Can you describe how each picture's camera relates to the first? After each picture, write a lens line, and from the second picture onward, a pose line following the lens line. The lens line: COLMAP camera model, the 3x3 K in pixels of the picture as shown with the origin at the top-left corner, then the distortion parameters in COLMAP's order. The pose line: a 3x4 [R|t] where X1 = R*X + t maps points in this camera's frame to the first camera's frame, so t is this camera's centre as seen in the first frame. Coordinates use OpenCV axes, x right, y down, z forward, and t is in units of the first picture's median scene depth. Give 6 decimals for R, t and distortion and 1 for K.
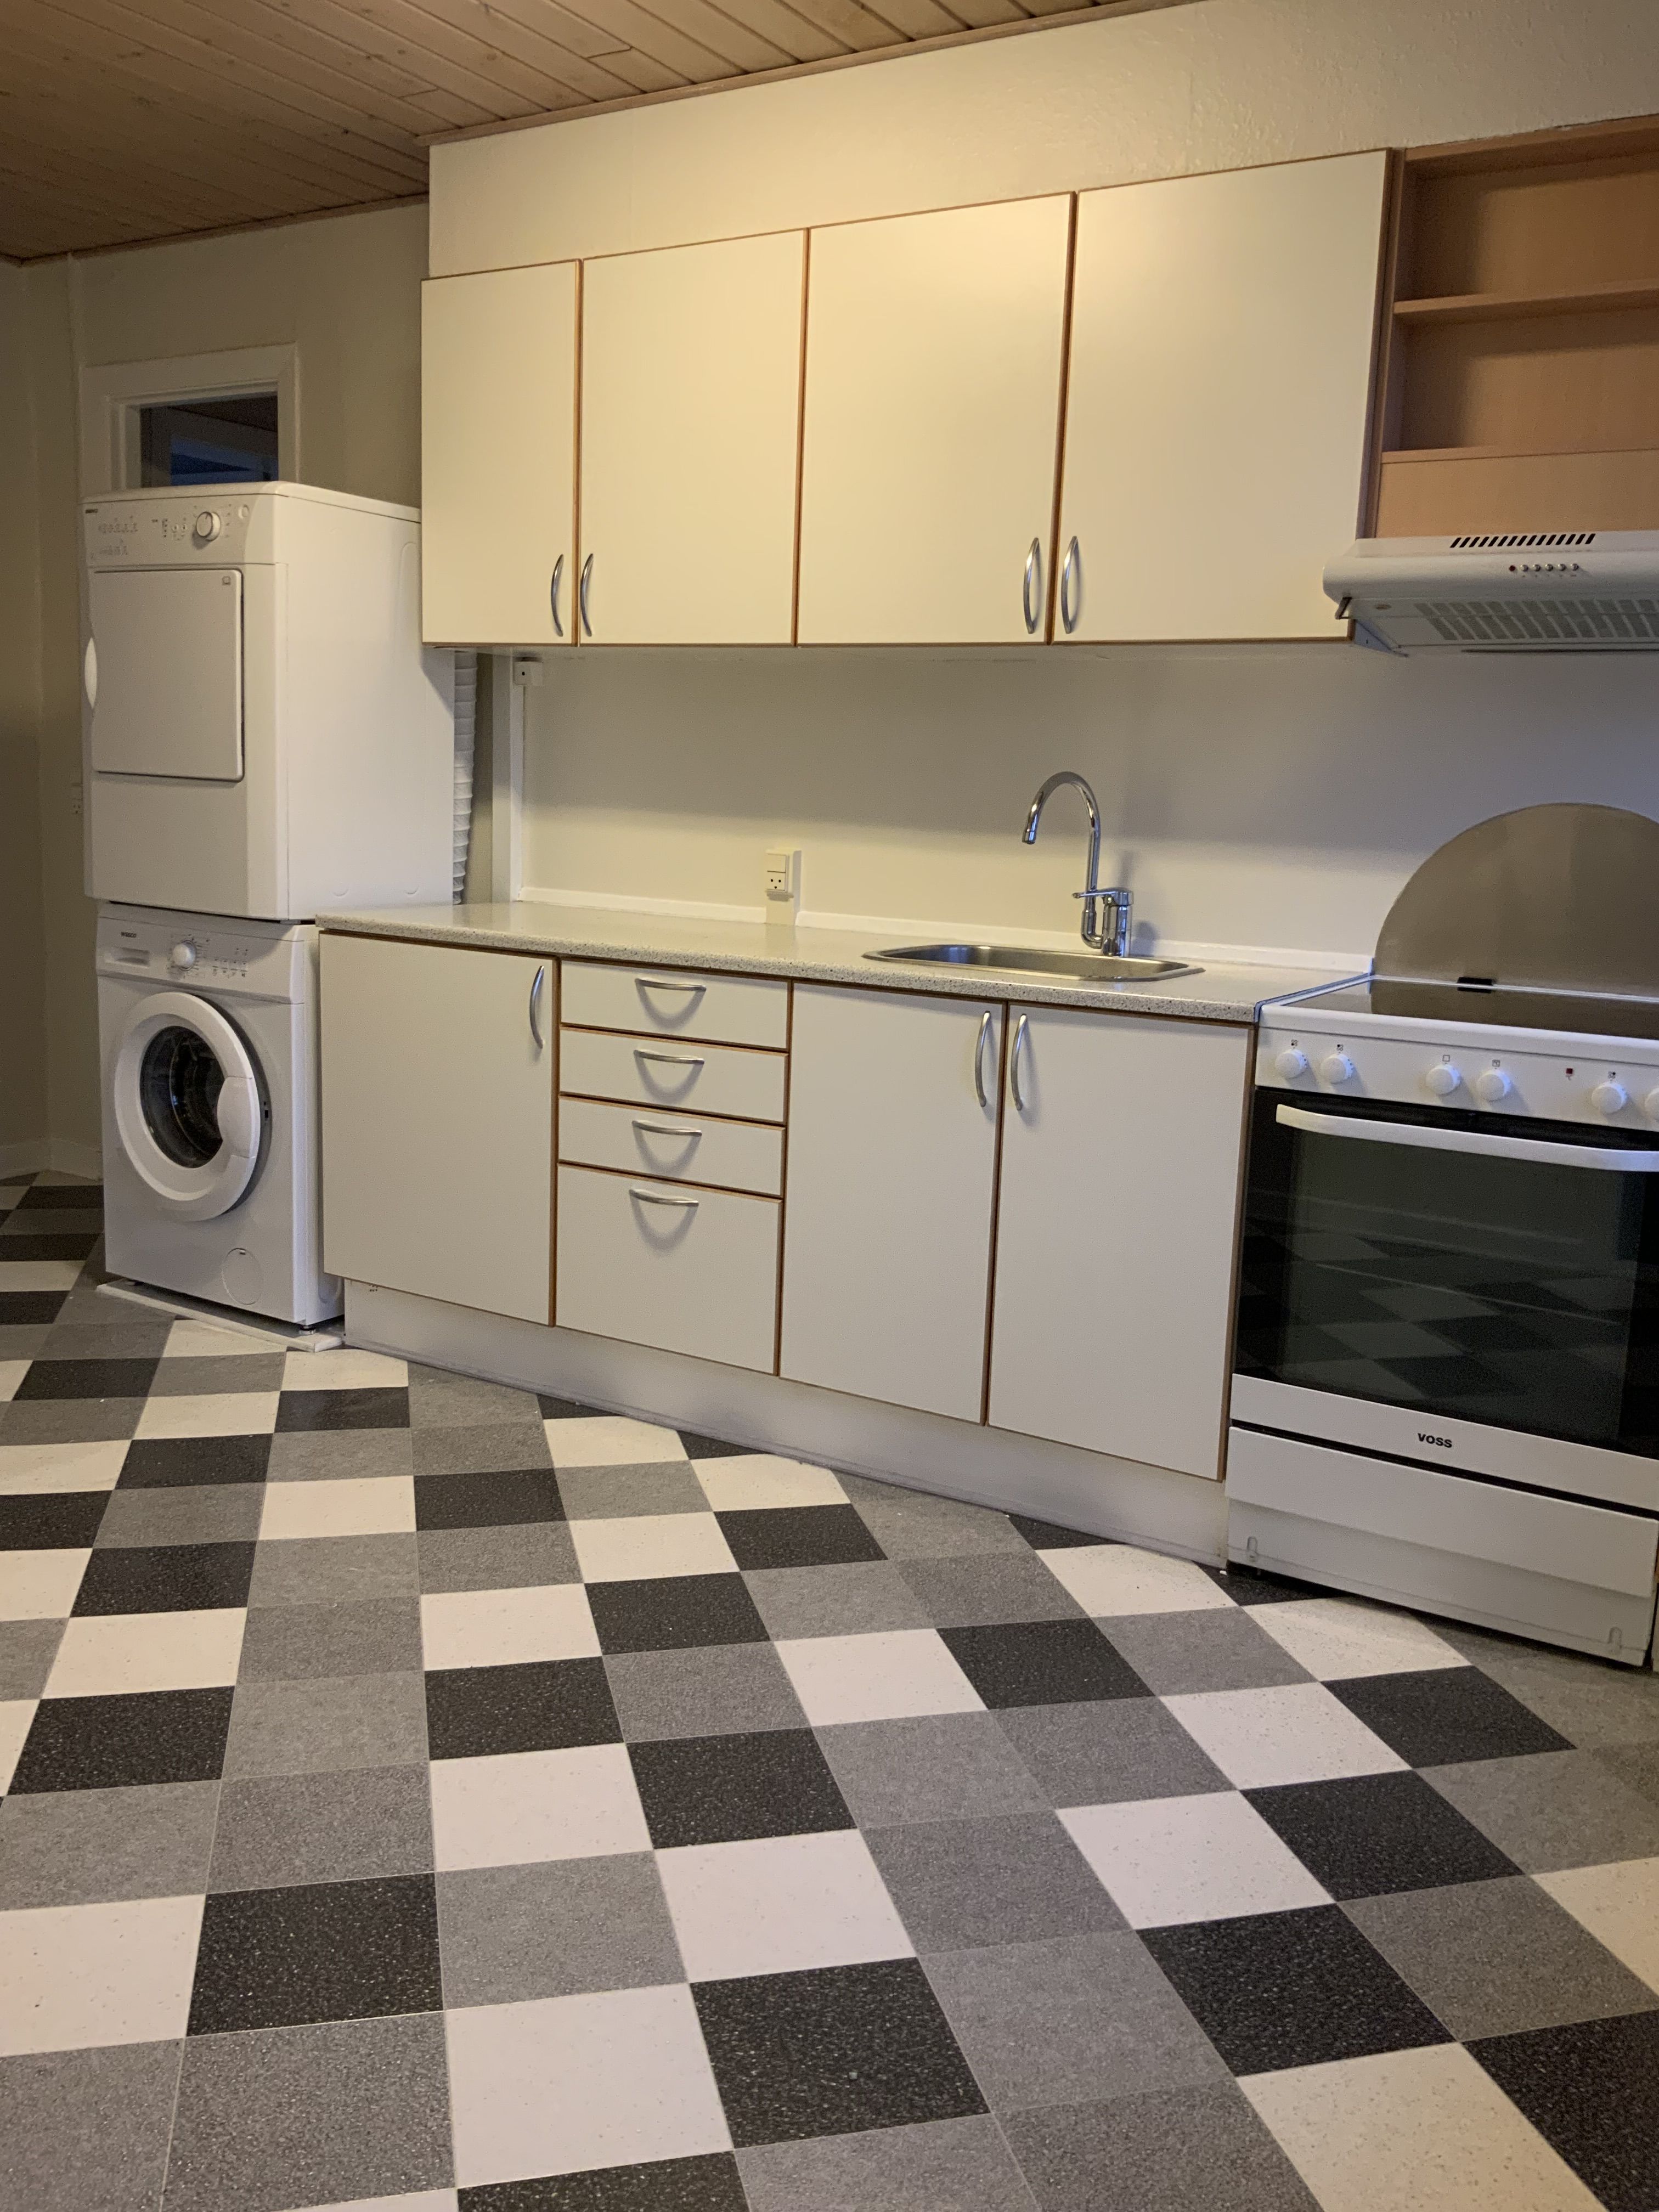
lens RADIAL K [[1843.2, 0, 829.5], [0, 1843.2, 1106.0], [0, 0, 1]] dist [0.065669, -0.220547]
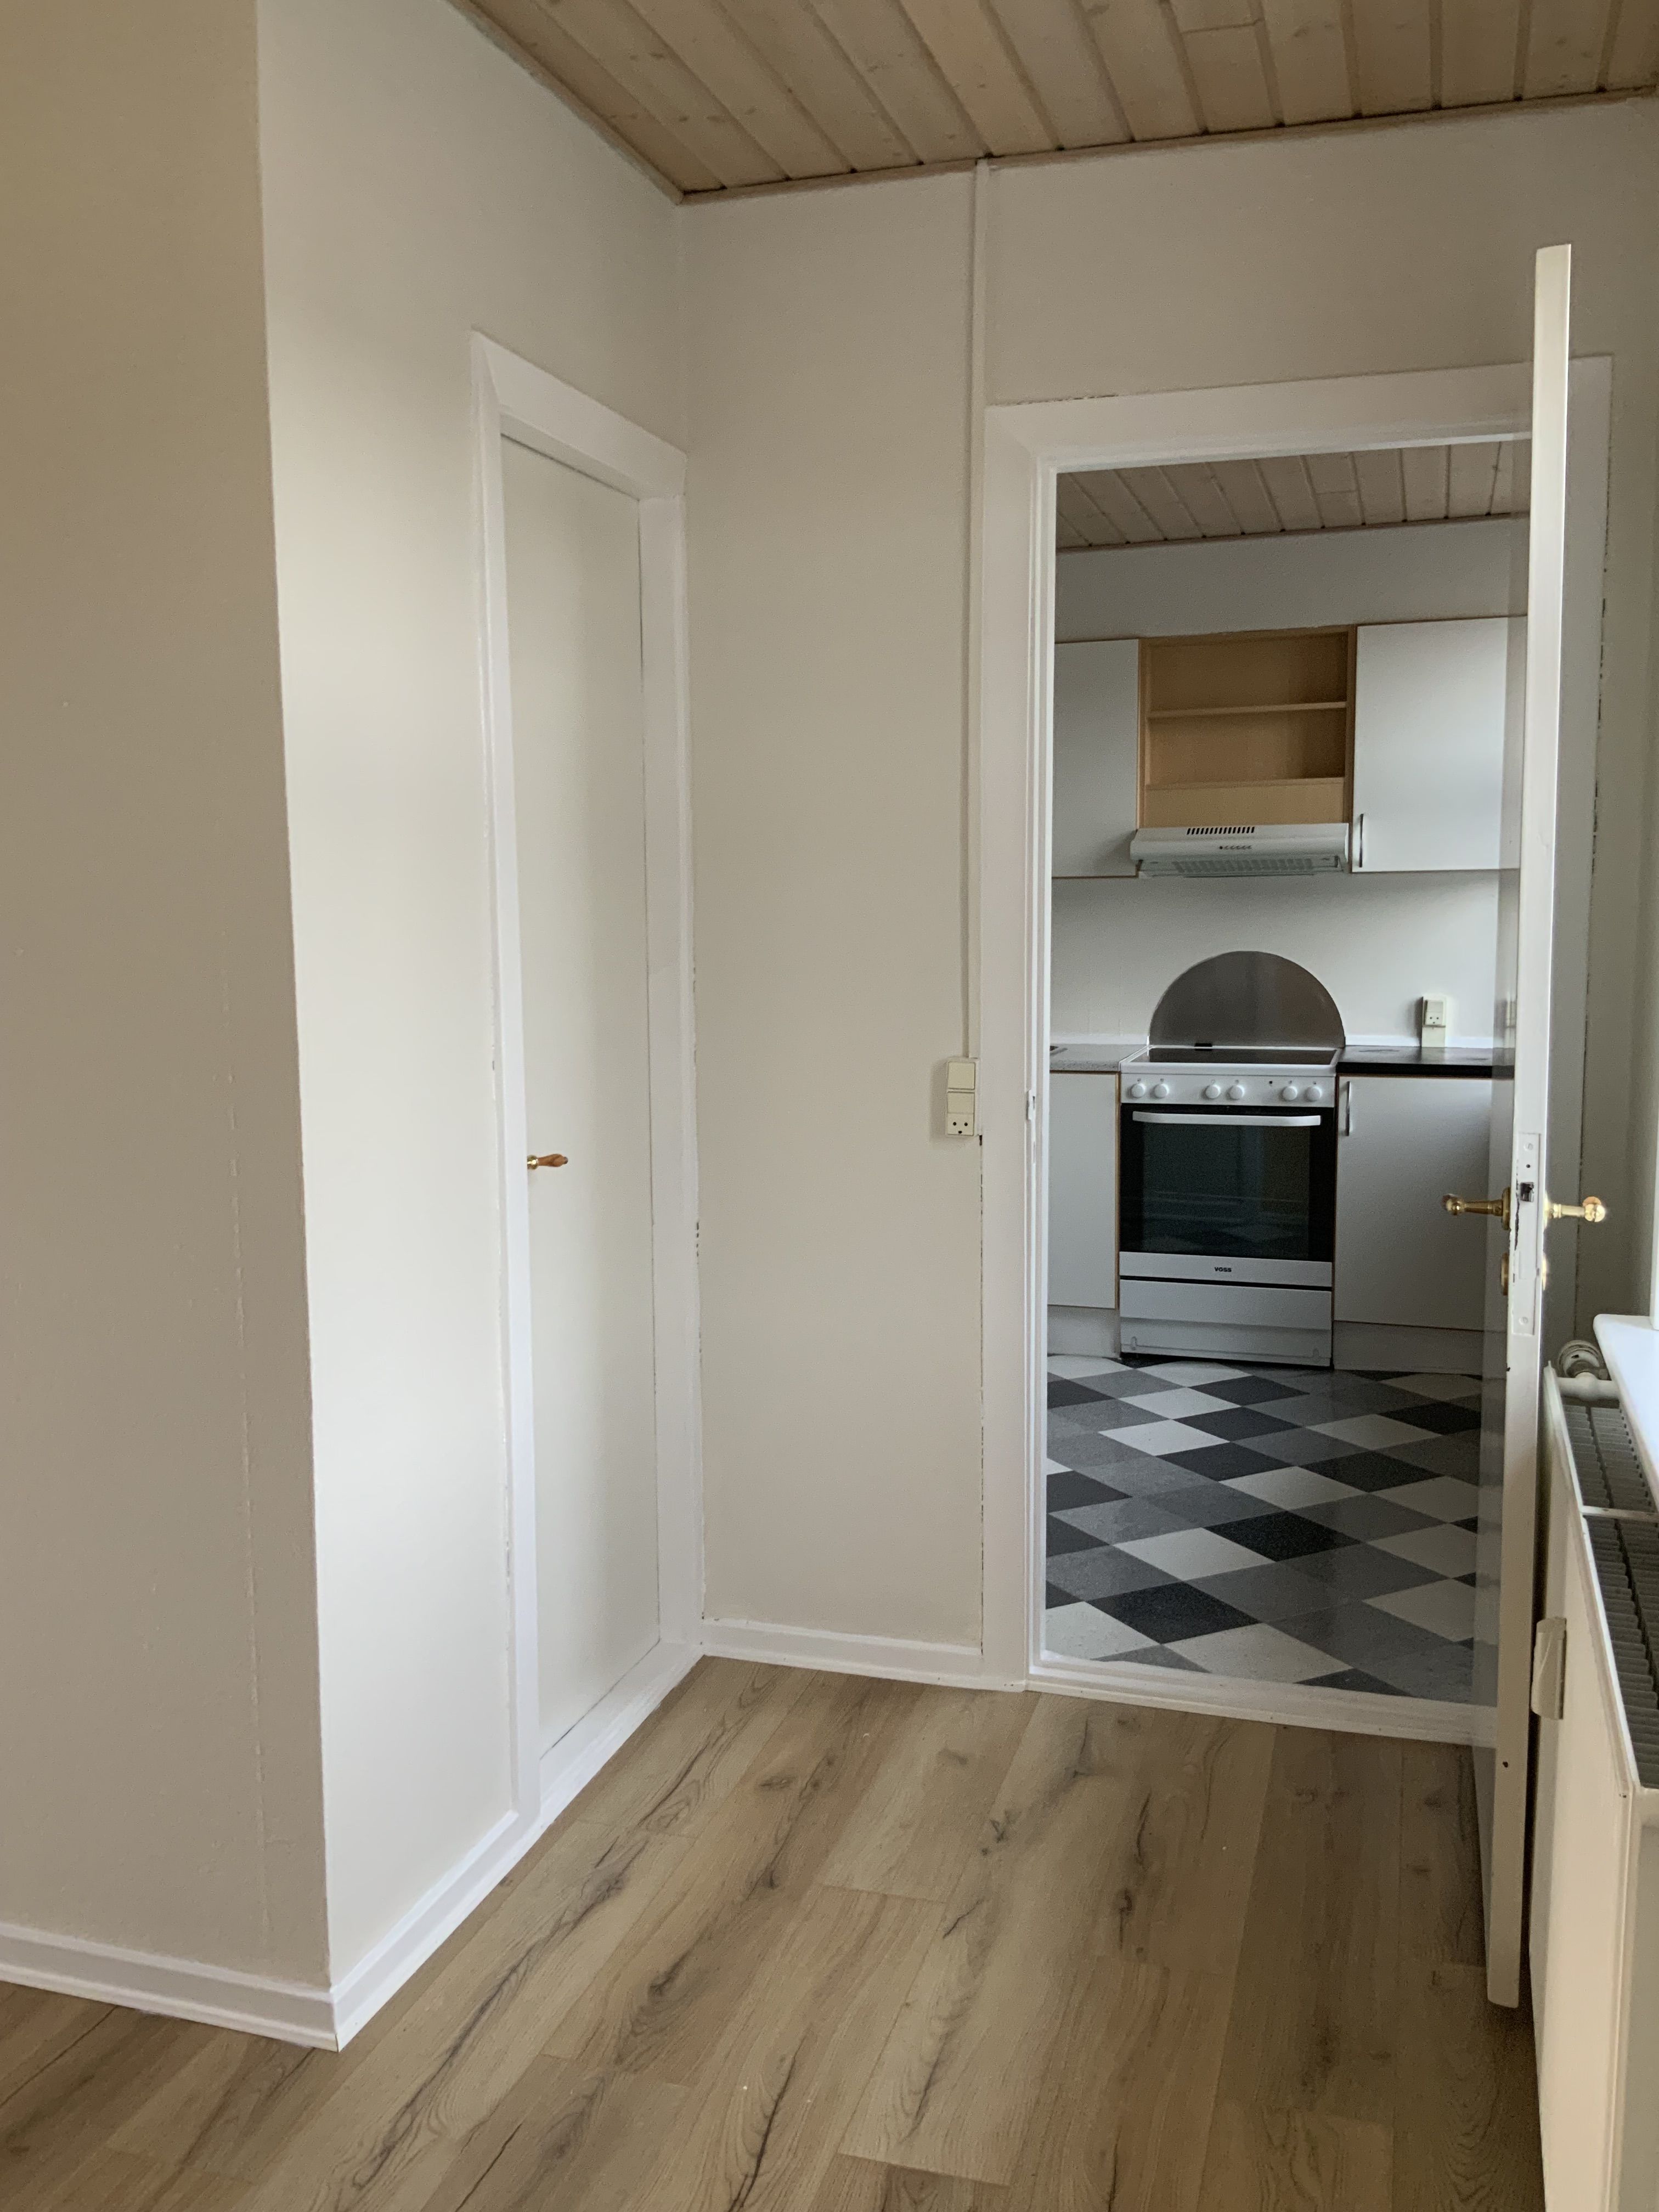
lens RADIAL K [[1843.2, 0, 829.5], [0, 1843.2, 1106.0], [0, 0, 1]] dist [0.065669, -0.220547]
pose [[0.971869, -0.078590, 0.222022, -0.525903], [0.089495, 0.995205, -0.039475, 0.042757], [-0.217855, 0.058234, 0.974242, -0.888056]]
